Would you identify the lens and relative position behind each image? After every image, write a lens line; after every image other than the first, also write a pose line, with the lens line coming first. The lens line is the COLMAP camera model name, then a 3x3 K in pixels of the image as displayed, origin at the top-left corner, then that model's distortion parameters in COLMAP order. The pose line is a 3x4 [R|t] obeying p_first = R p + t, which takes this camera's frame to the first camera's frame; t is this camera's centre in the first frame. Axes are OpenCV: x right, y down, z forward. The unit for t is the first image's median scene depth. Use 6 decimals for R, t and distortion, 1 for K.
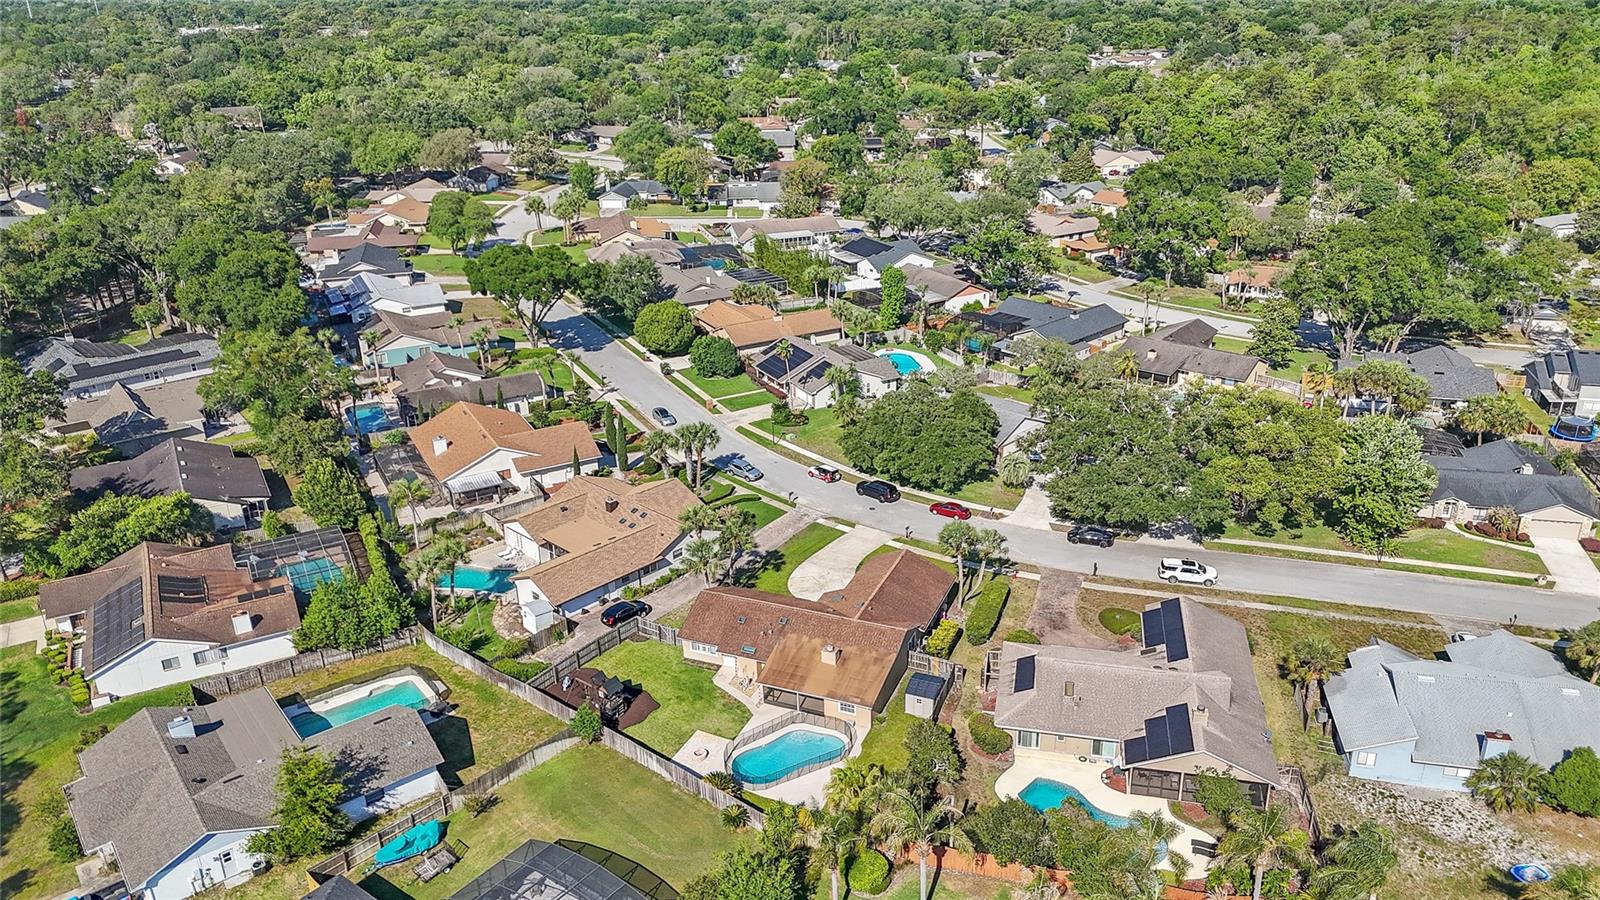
lens RADIAL K [[1163.3, 0, 805.2], [0, 1163.3, 454.1], [0, 0, 1]] dist [0.091885, -0.091886]
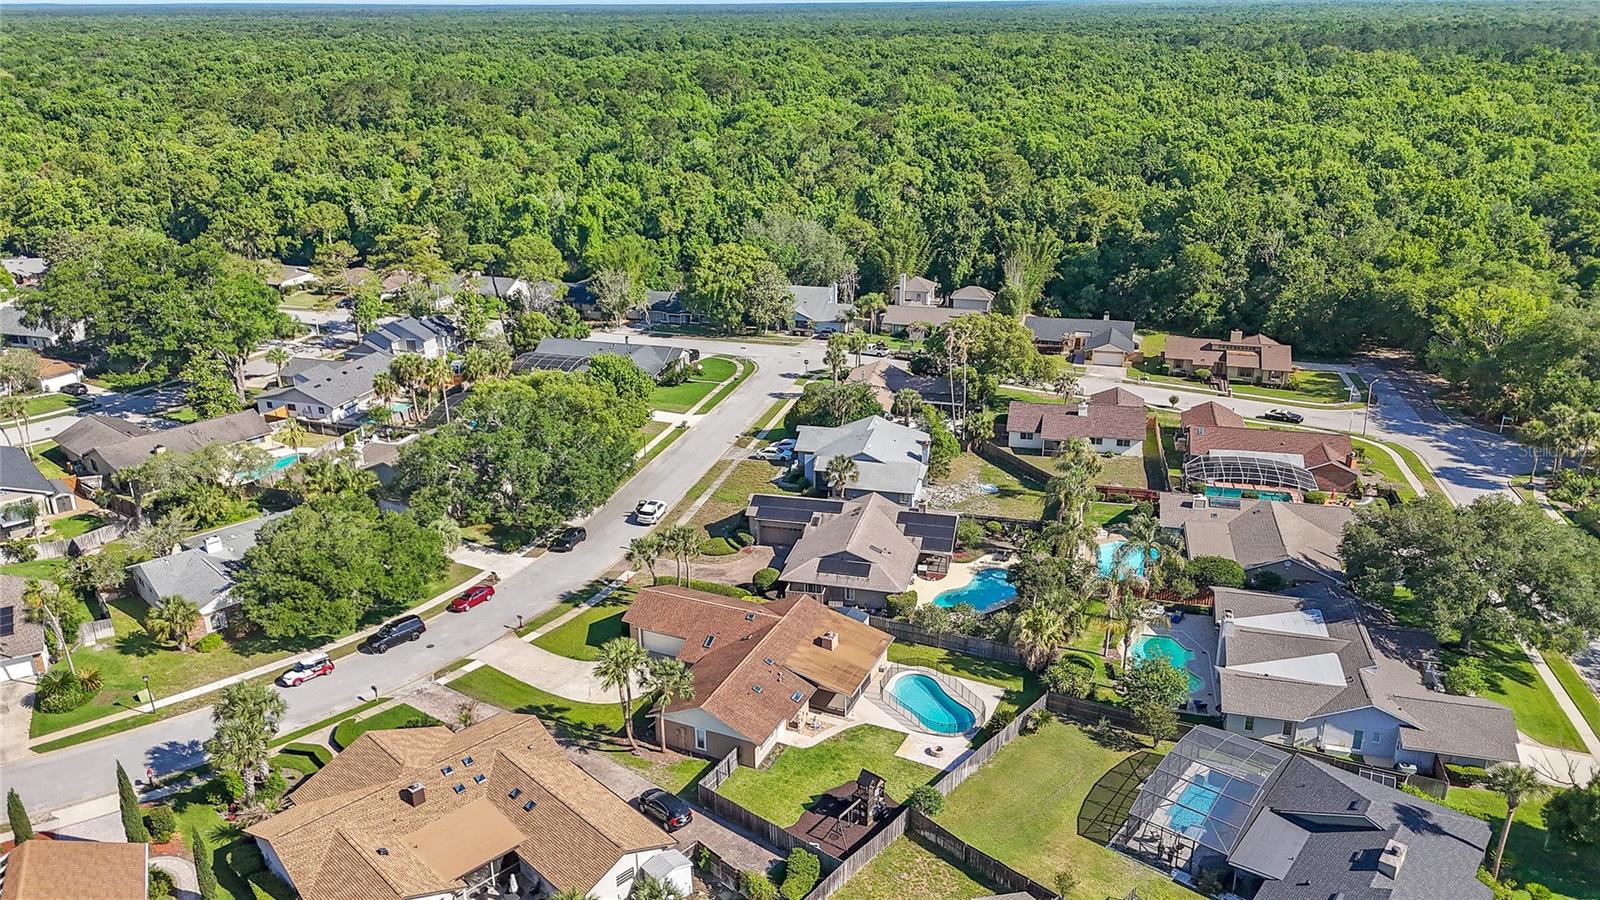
lens RADIAL K [[1163.3, 0, 805.2], [0, 1163.3, 454.1], [0, 0, 1]] dist [0.091885, -0.091886]
pose [[0.024806, -0.340706, 0.939843, -0.872503], [0.390938, 0.868571, 0.304550, -0.285352], [-0.920083, 0.359866, 0.154741, 0.799113]]
